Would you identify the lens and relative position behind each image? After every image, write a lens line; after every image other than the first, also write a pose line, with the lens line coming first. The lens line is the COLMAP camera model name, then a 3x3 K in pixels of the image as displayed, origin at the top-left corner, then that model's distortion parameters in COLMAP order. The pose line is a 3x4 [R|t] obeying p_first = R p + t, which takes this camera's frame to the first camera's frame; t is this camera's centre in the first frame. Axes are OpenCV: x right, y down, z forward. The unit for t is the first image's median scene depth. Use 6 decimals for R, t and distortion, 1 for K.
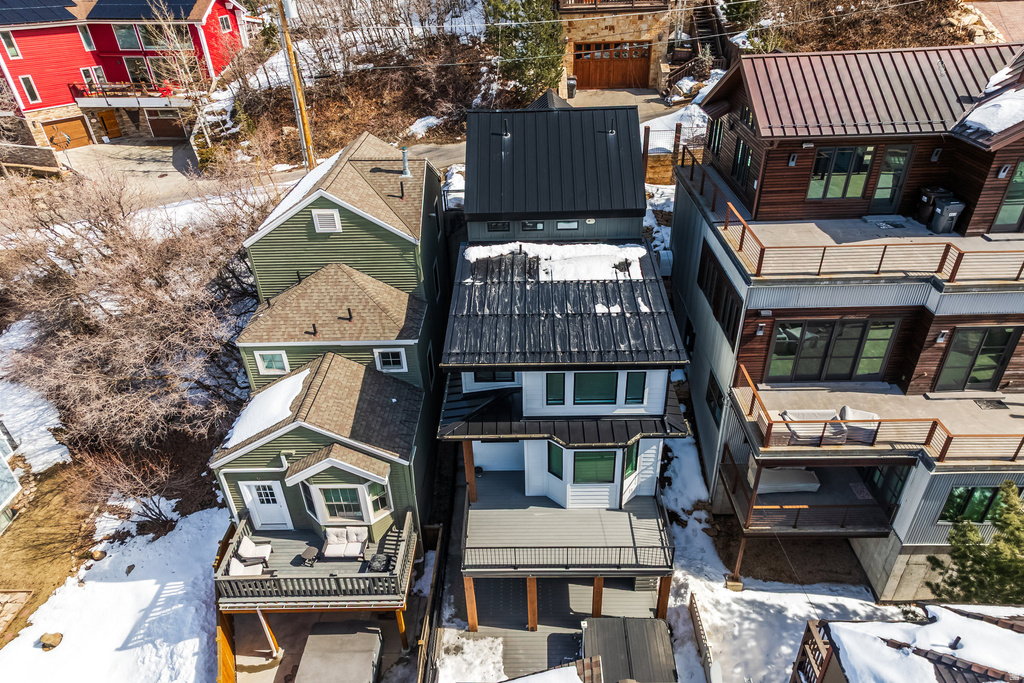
lens RADIAL K [[665.0, 0, 482.3], [0, 665.0, 341.9], [0, 0, 1]] dist [0.032936, -0.002560]
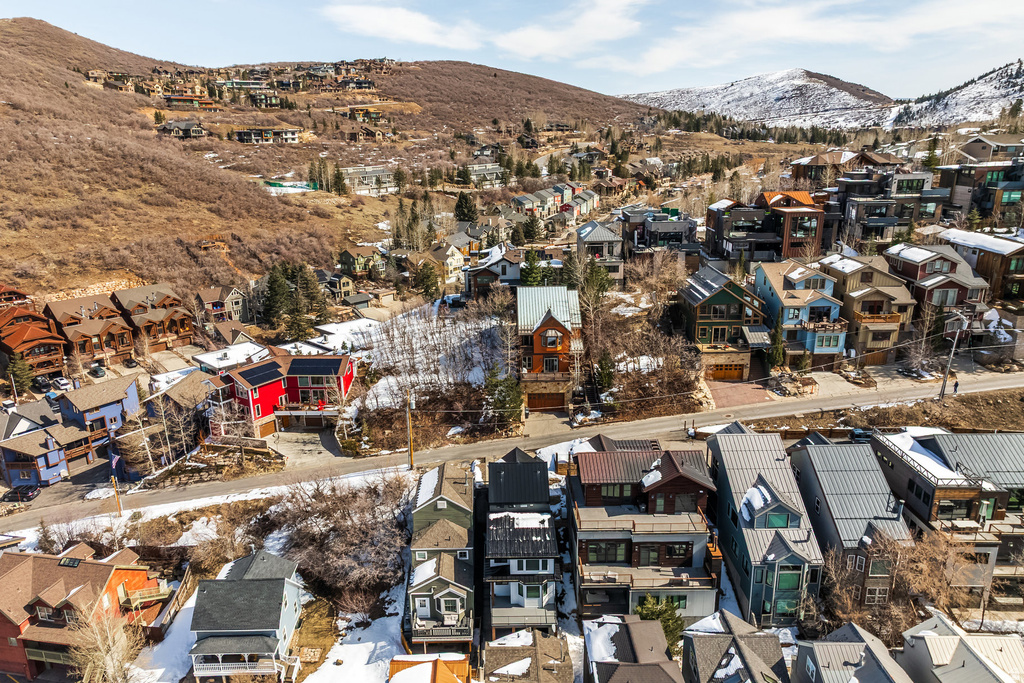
lens RADIAL K [[665.0, 0, 482.3], [0, 665.0, 341.9], [0, 0, 1]] dist [0.032936, -0.002560]
pose [[0.998736, 0.016152, 0.047595, -0.209826], [-0.003017, 0.964513, -0.264019, -0.100735], [-0.050171, 0.263542, 0.963342, -2.043277]]
